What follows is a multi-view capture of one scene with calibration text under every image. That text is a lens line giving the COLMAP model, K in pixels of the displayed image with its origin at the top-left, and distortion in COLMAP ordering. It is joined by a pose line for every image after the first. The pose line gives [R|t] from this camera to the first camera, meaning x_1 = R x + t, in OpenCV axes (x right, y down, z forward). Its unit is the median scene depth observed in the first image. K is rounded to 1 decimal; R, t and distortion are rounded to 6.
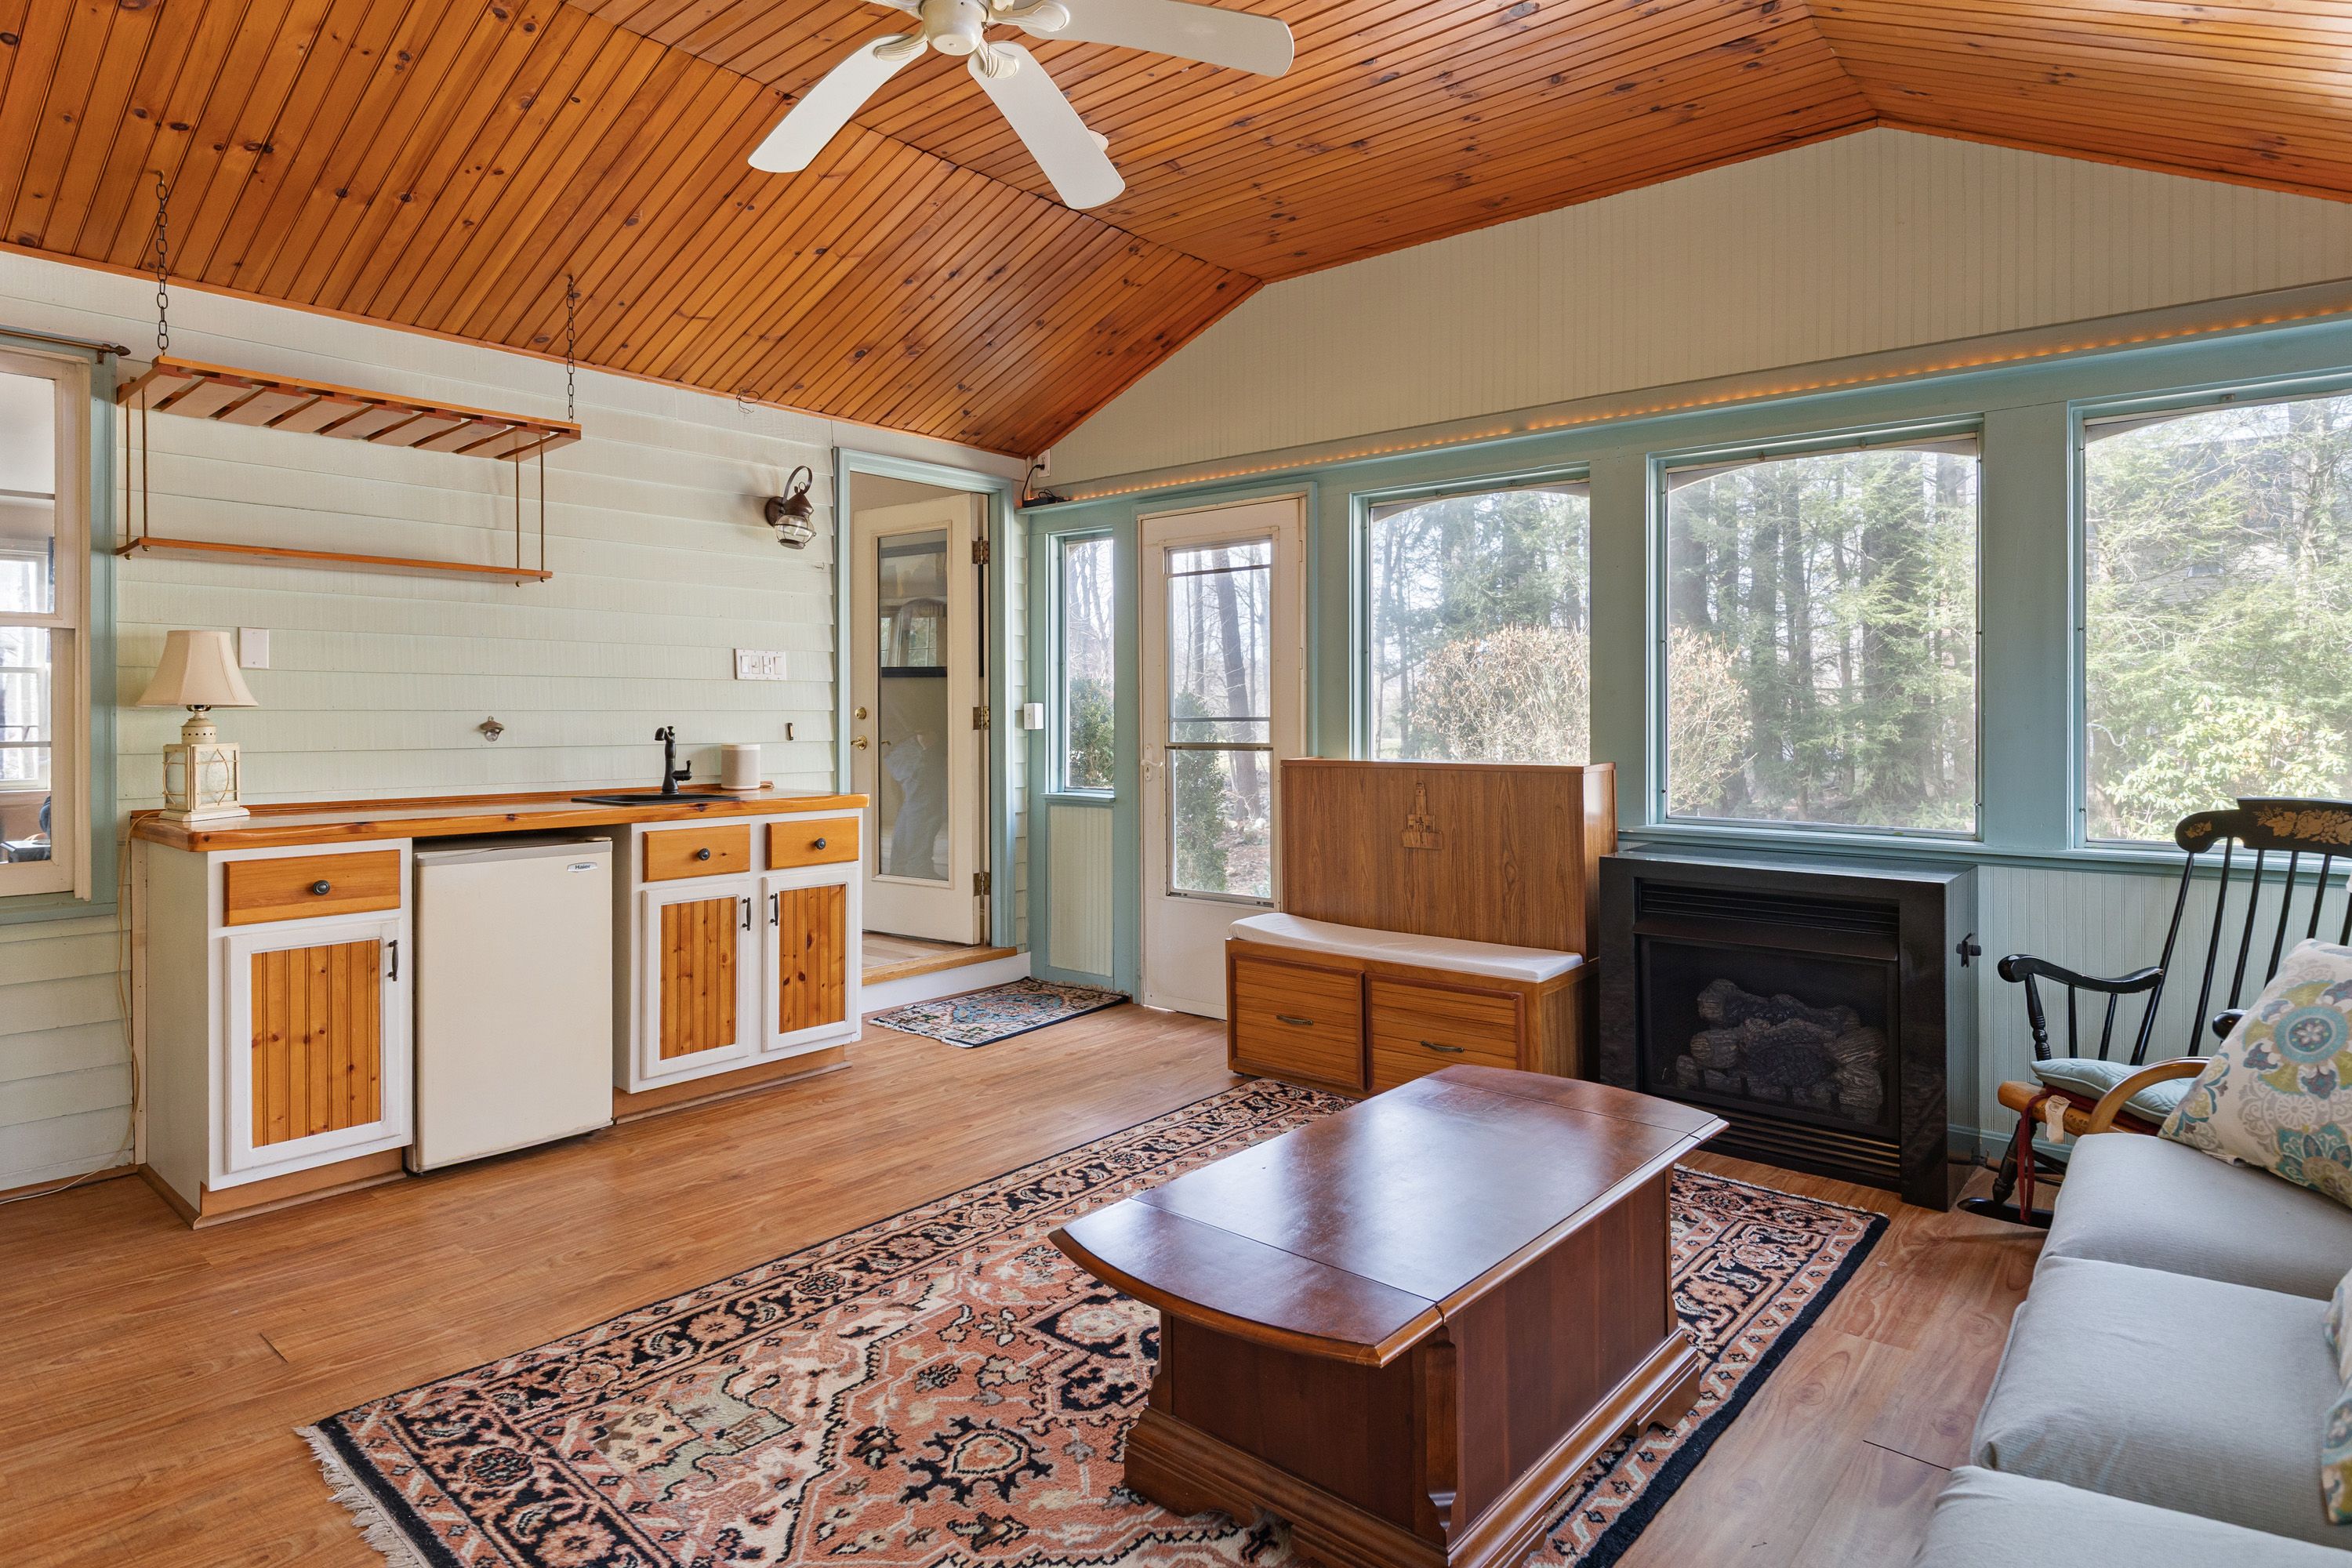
lens RADIAL K [[1312.4, 0, 1161.0], [0, 1312.4, 709.9], [0, 0, 1]] dist [0.002121, -0.000014]
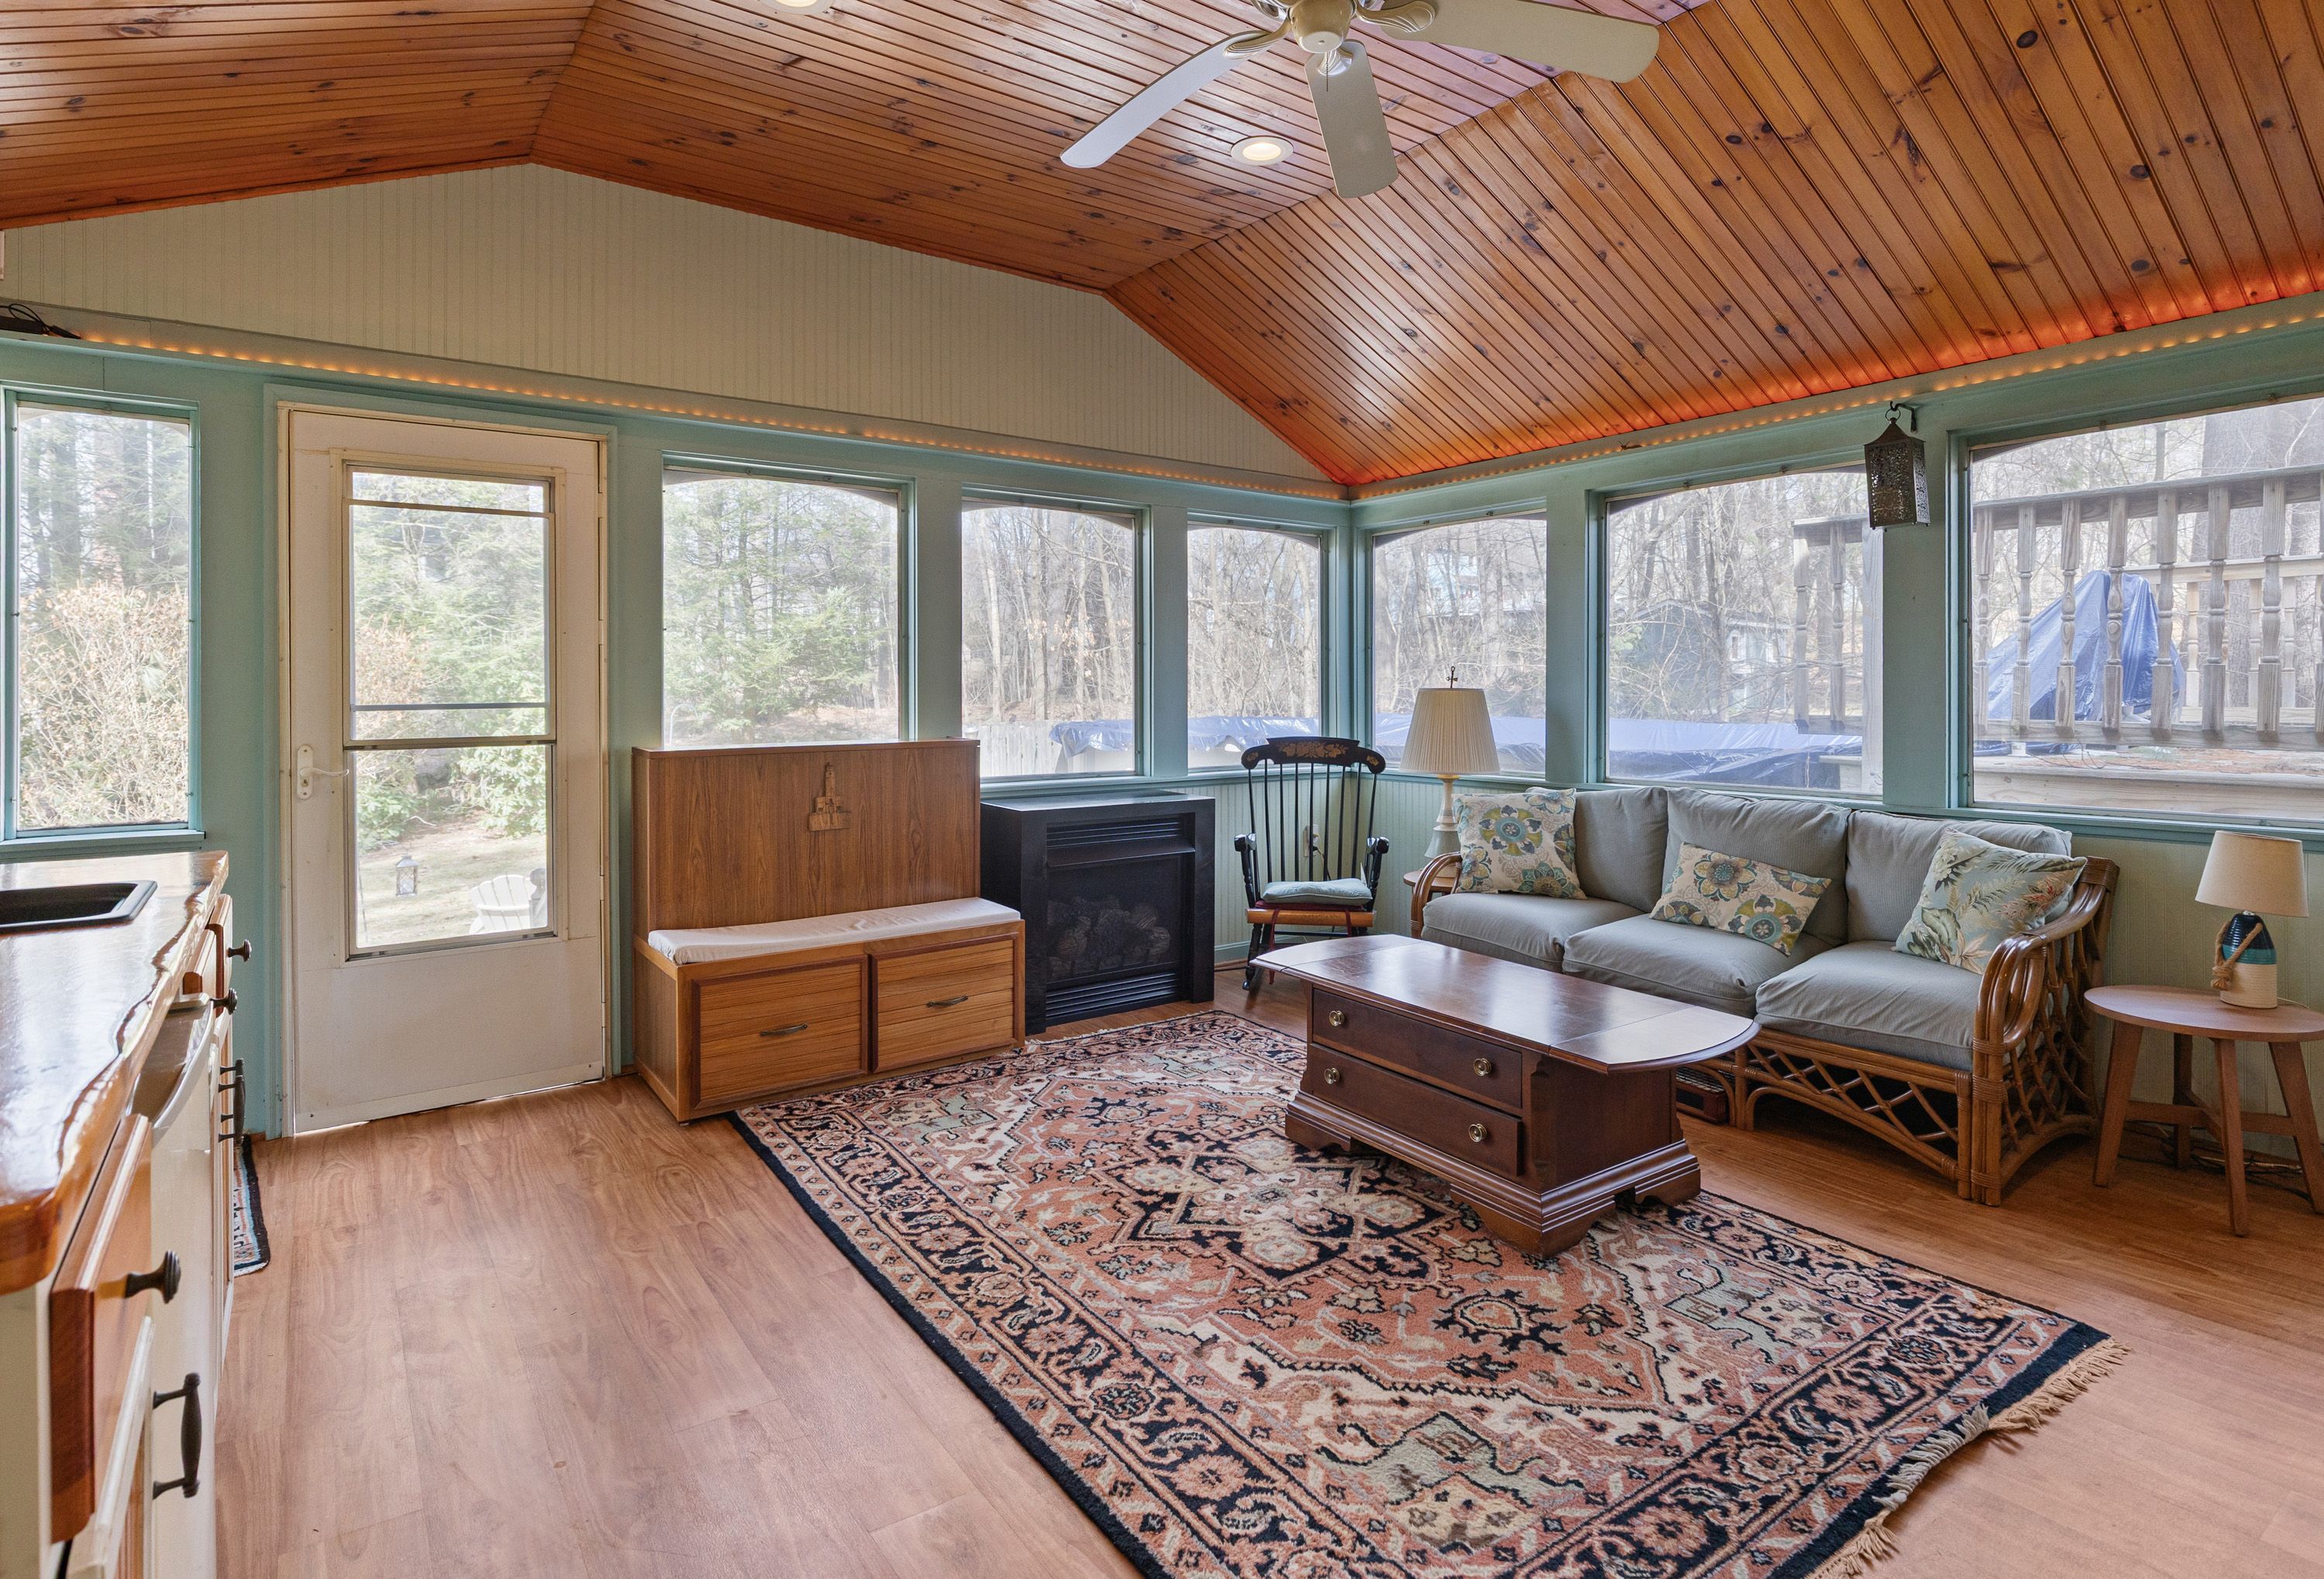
lens RADIAL K [[1204.7, 0, 1183.0], [0, 1204.7, 693.7], [0, 0, 1]] dist [-0.002663, -0.000123]
pose [[0.217201, -0.002051, 0.976125, -0.980672], [0.002748, 0.999995, 0.001490, 0.000218], [-0.976123, 0.002359, 0.217205, 0.805885]]
